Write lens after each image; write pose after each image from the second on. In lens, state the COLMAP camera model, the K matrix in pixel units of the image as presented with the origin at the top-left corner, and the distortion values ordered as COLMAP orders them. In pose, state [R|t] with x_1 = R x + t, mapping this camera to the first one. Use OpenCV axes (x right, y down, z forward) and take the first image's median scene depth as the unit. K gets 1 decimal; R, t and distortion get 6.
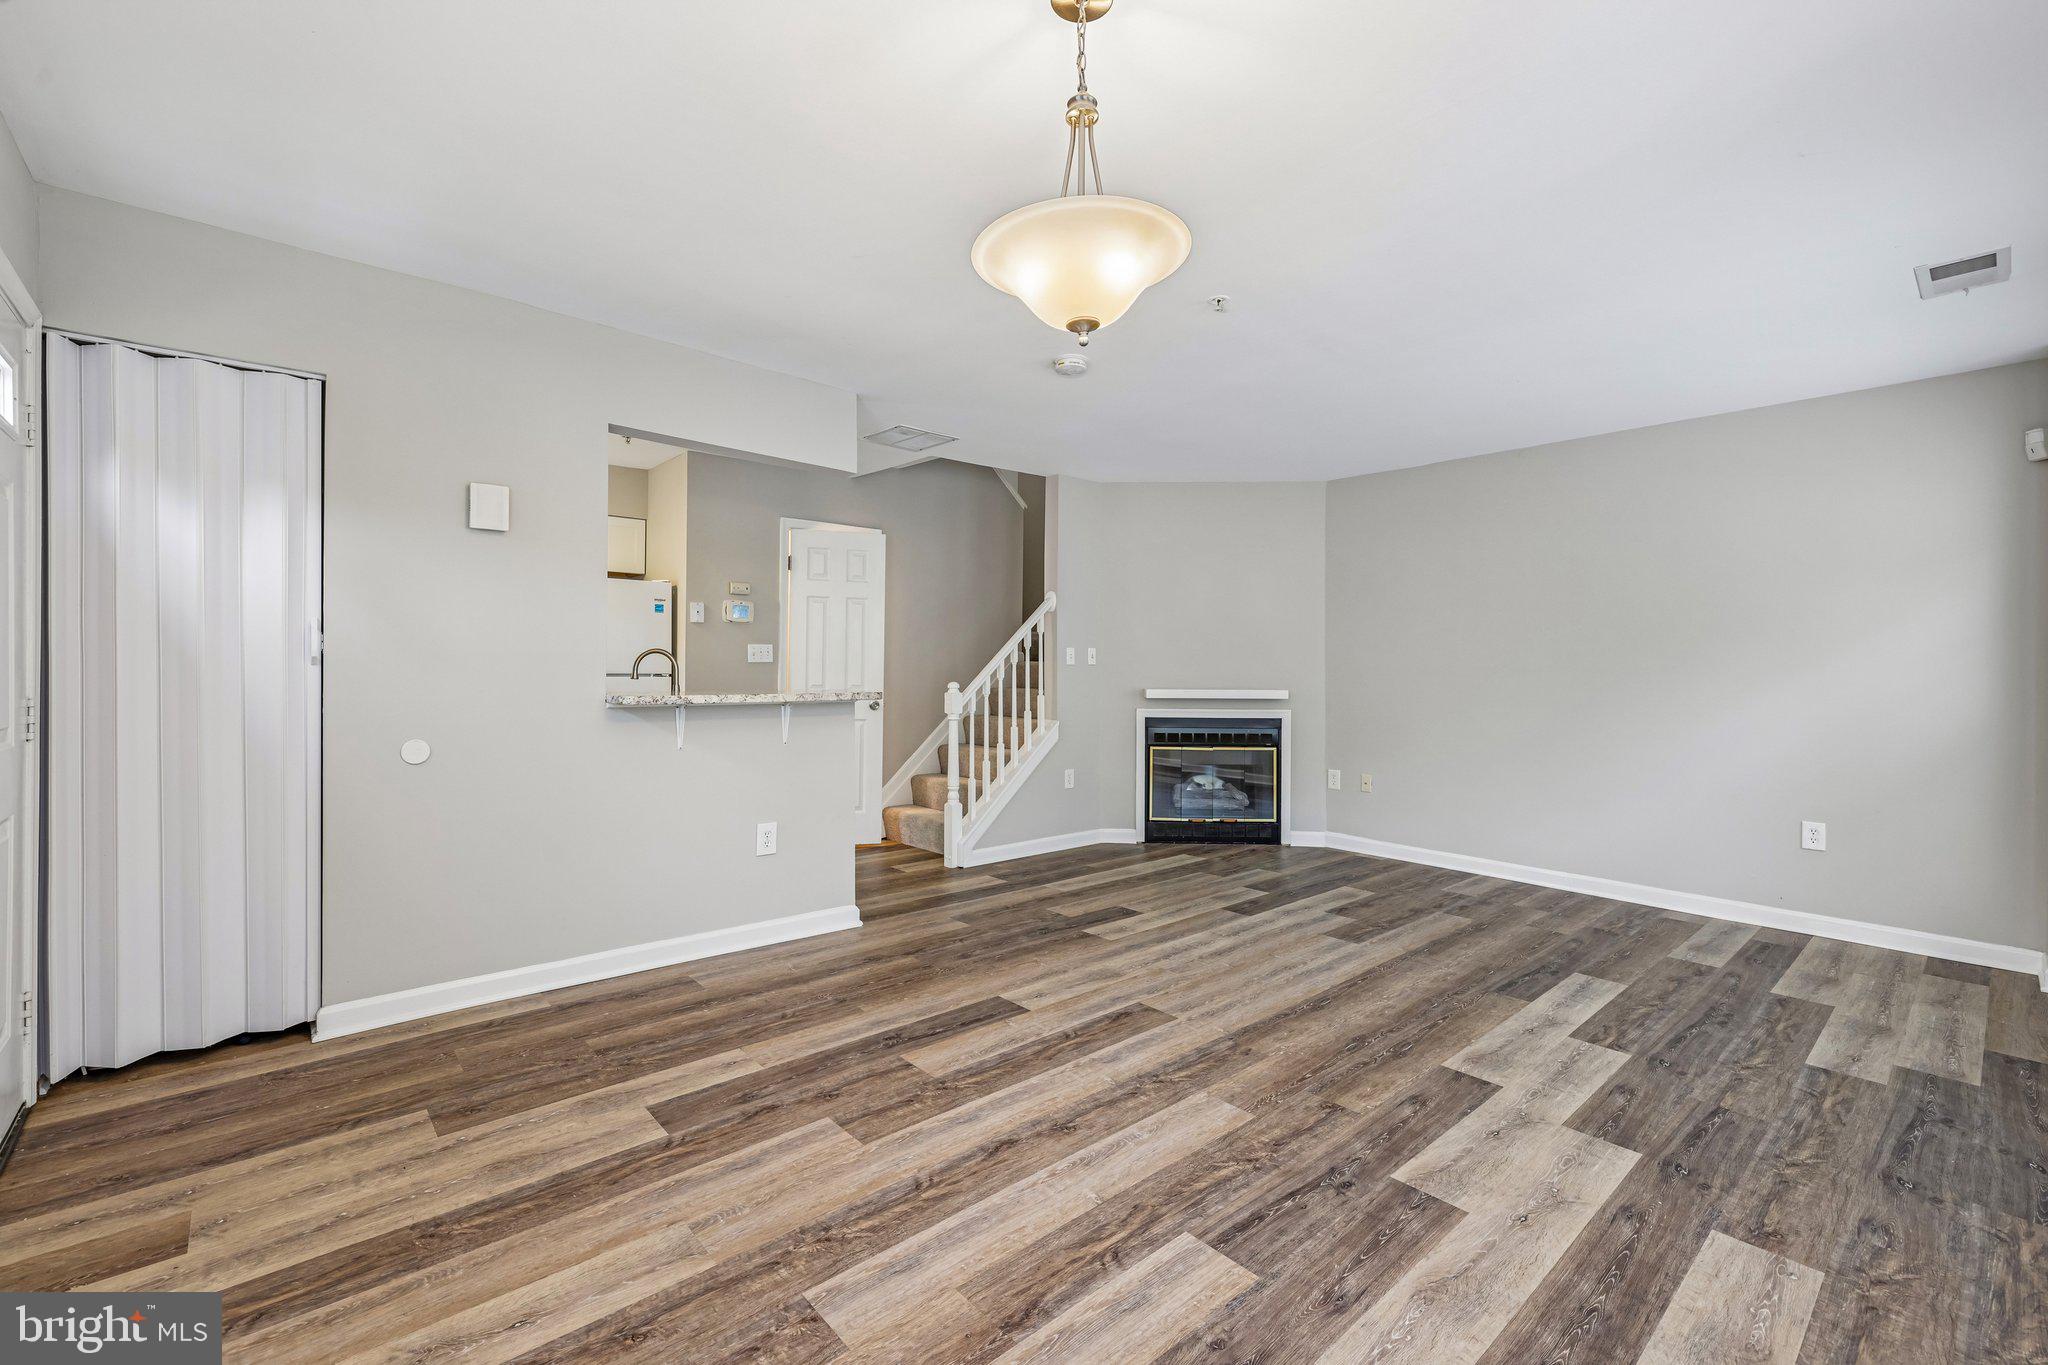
lens RADIAL K [[876.9, 0, 1016.1], [0, 876.9, 667.7], [0, 0, 1]] dist [-0.000741, 0.000736]
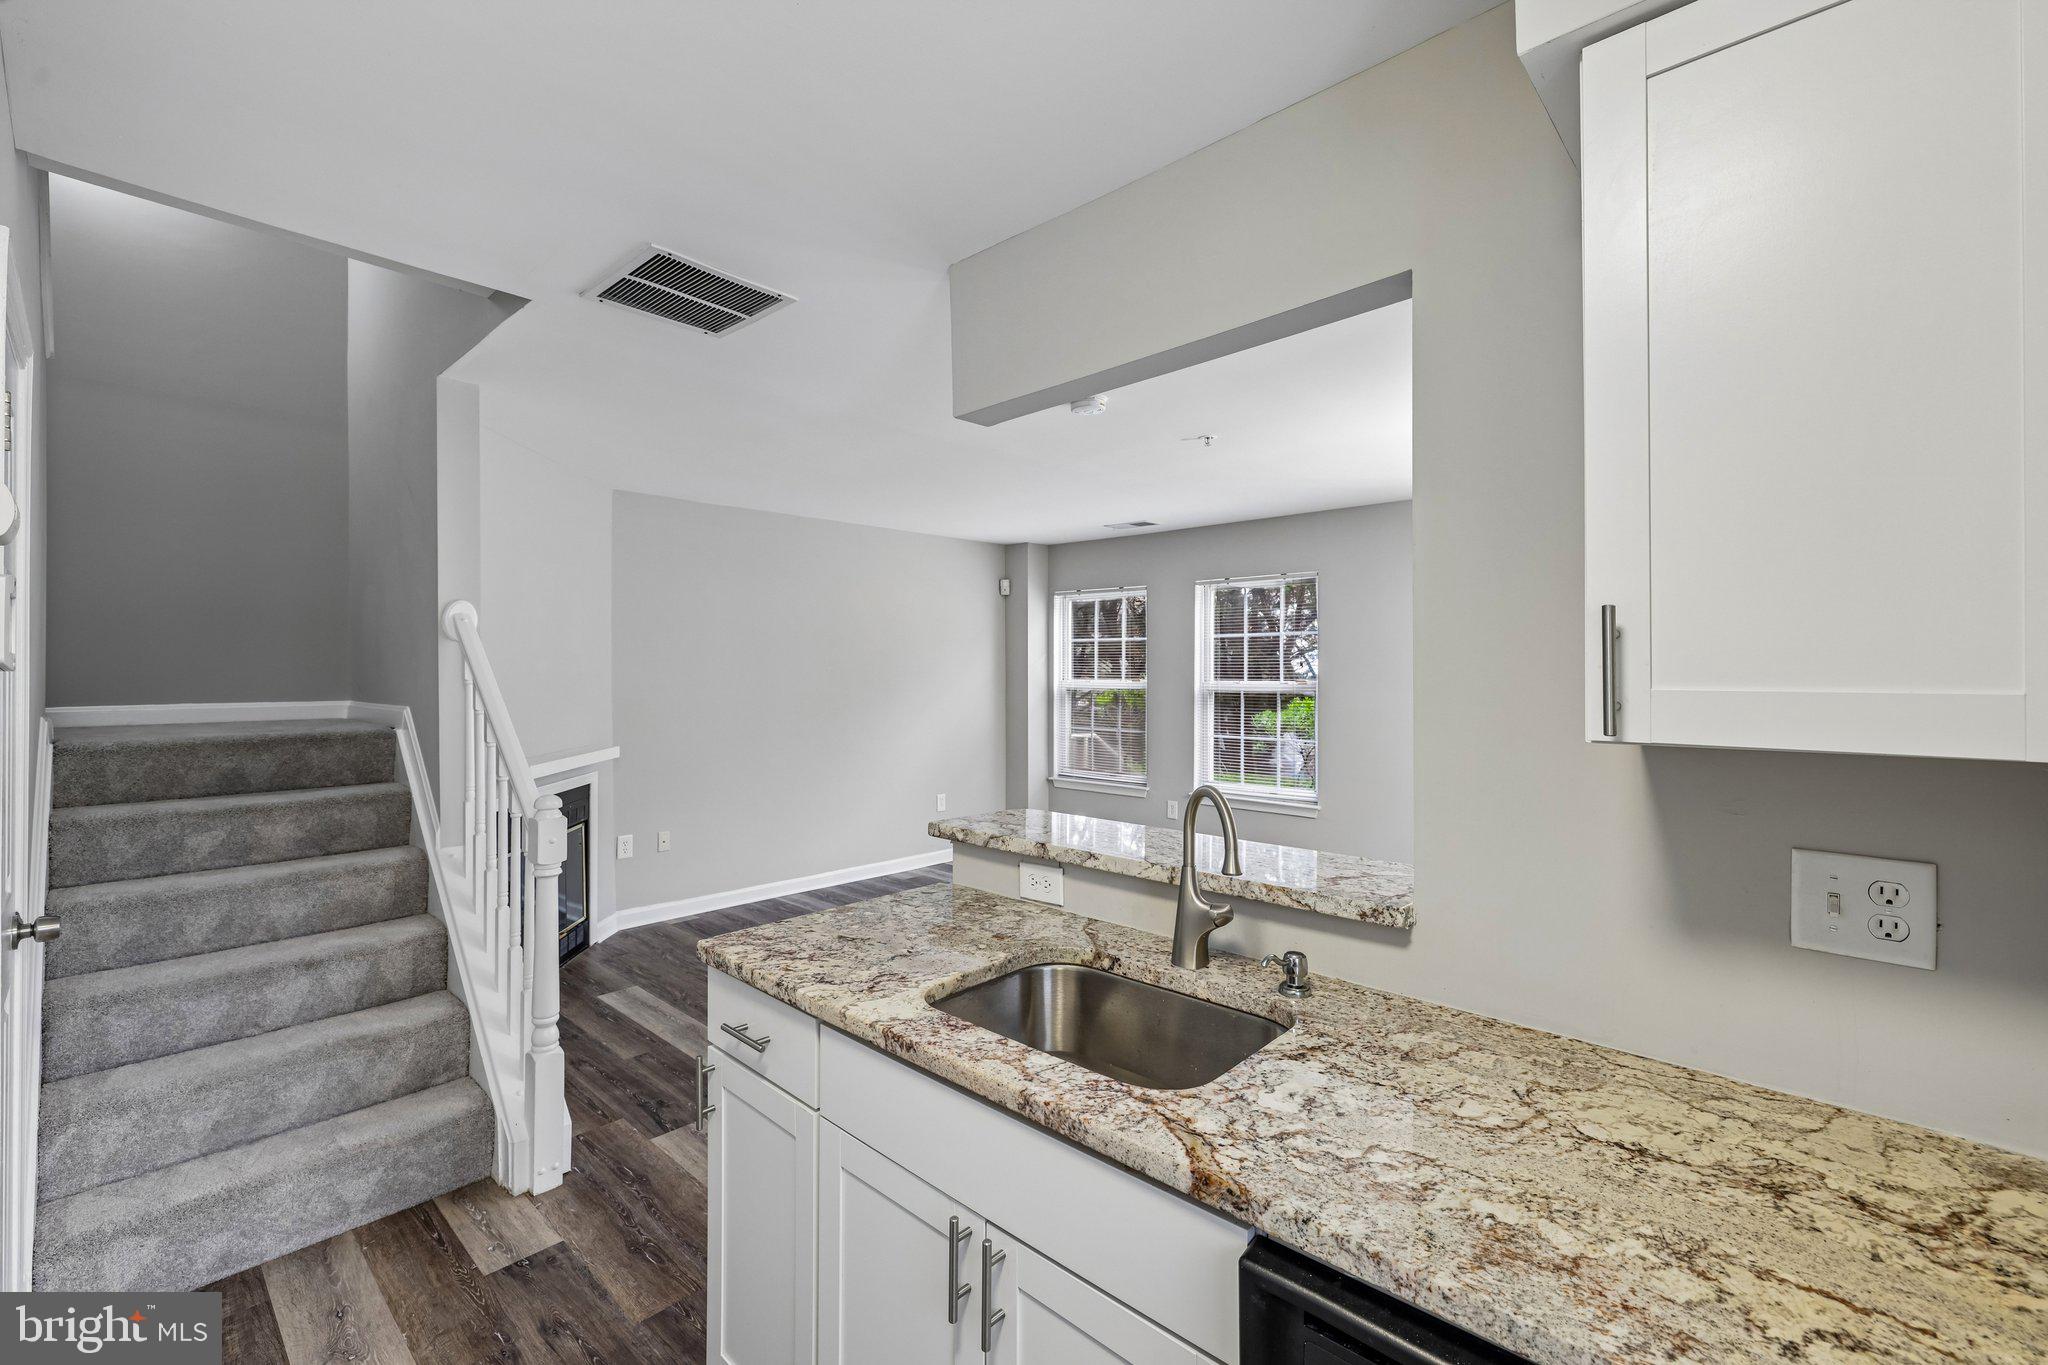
lens RADIAL K [[876.9, 0, 992.8], [0, 876.9, 661.9], [0, 0, 1]] dist [-0.000741, 0.000736]
pose [[-0.081665, 0.000517, 0.996660, -1.076589], [0.001189, 0.999999, -0.000421, -0.104733], [-0.996659, 0.001151, -0.081665, 1.524676]]
